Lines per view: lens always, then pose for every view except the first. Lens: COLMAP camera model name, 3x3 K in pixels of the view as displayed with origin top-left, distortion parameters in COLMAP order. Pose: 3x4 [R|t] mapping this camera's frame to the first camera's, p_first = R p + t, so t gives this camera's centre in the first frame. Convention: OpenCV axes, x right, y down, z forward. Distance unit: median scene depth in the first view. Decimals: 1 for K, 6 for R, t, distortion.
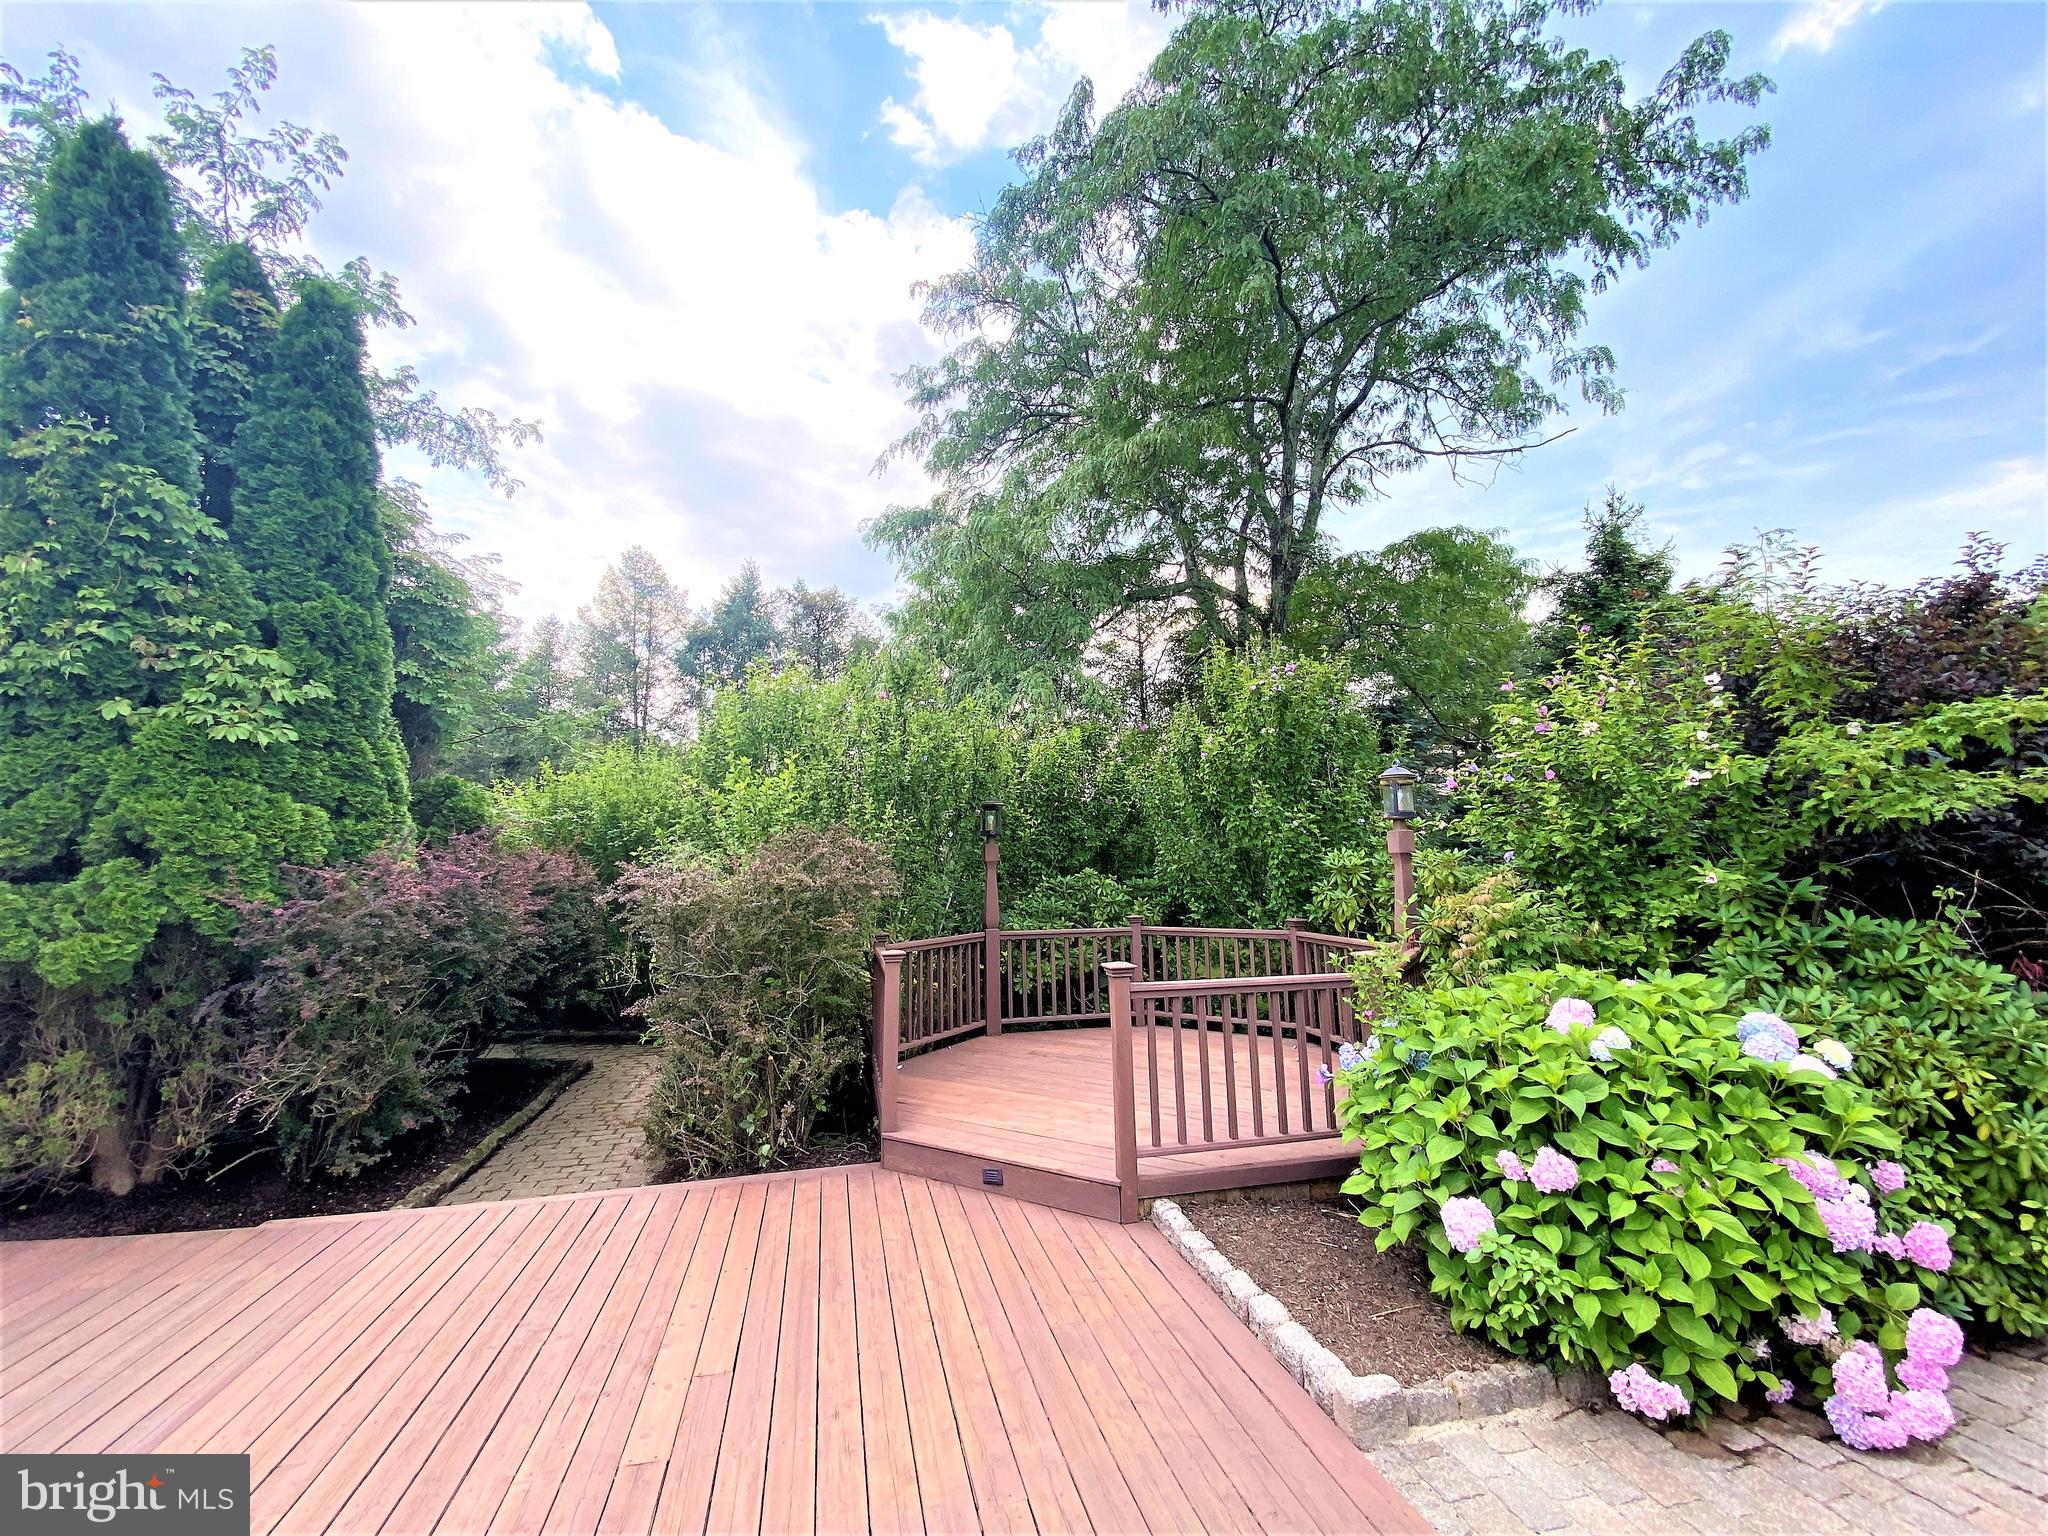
lens RADIAL K [[839.8, 0, 1026.5], [0, 839.8, 769.0], [0, 0, 1]] dist [0.007679, -0.012969]
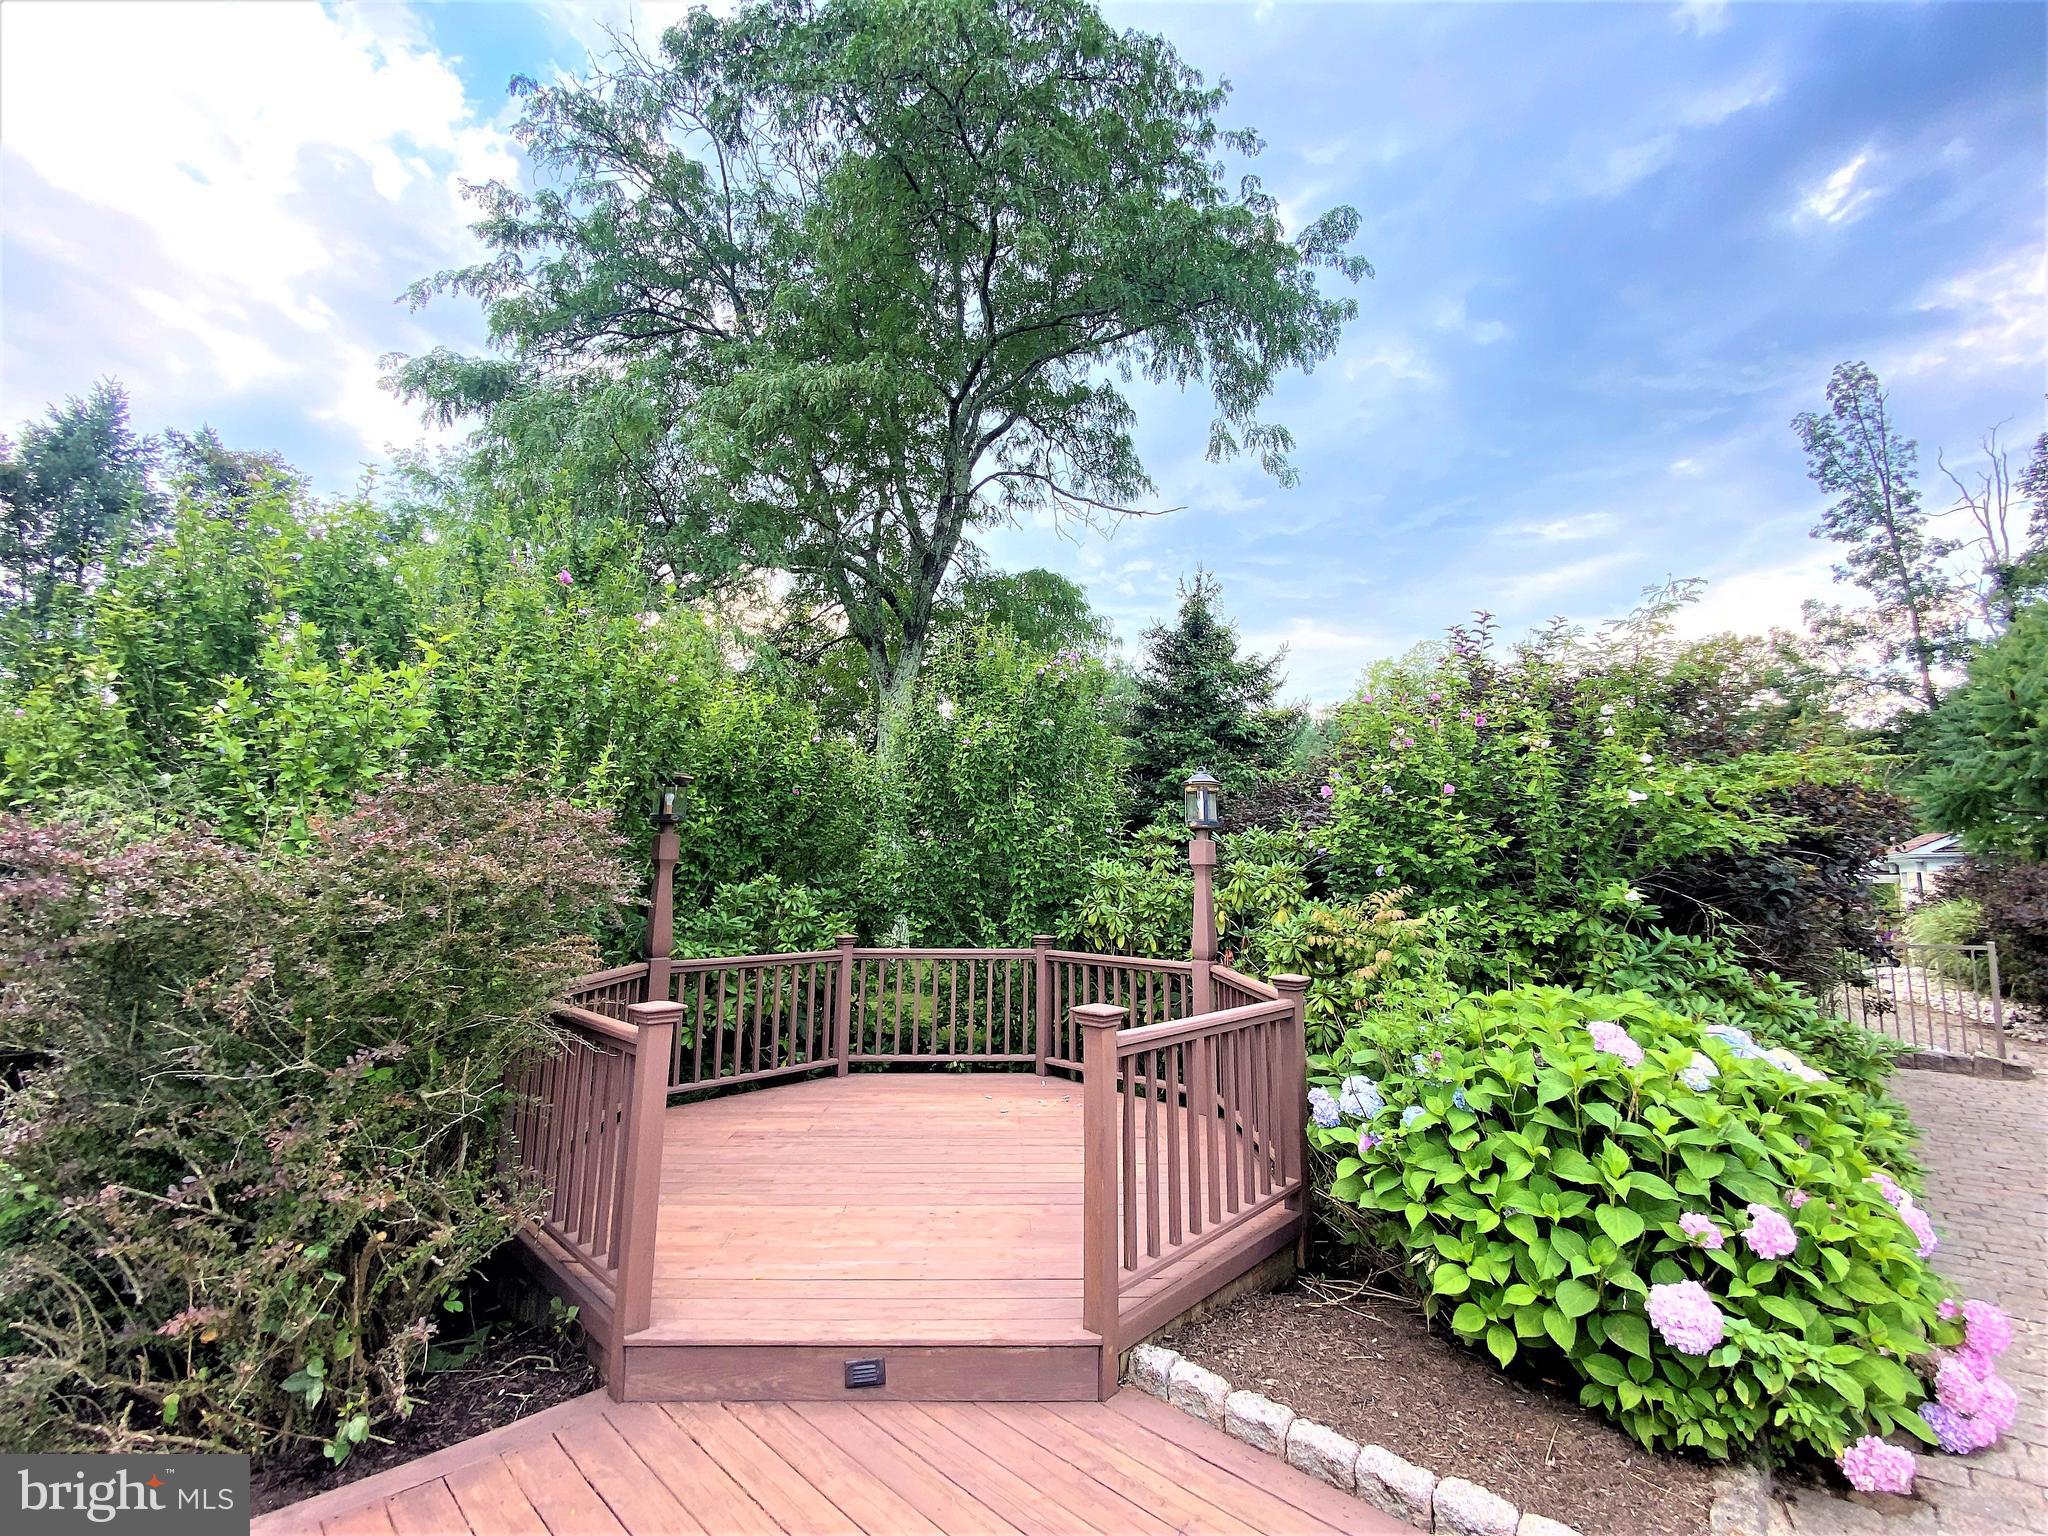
lens RADIAL K [[839.8, 0, 1031.3], [0, 839.8, 772.7], [0, 0, 1]] dist [0.007679, -0.012969]
pose [[0.828534, 0.100224, 0.550897, -0.169852], [-0.090376, 0.994887, -0.045075, 0.039775], [-0.552597, -0.012442, 0.833355, 0.236150]]
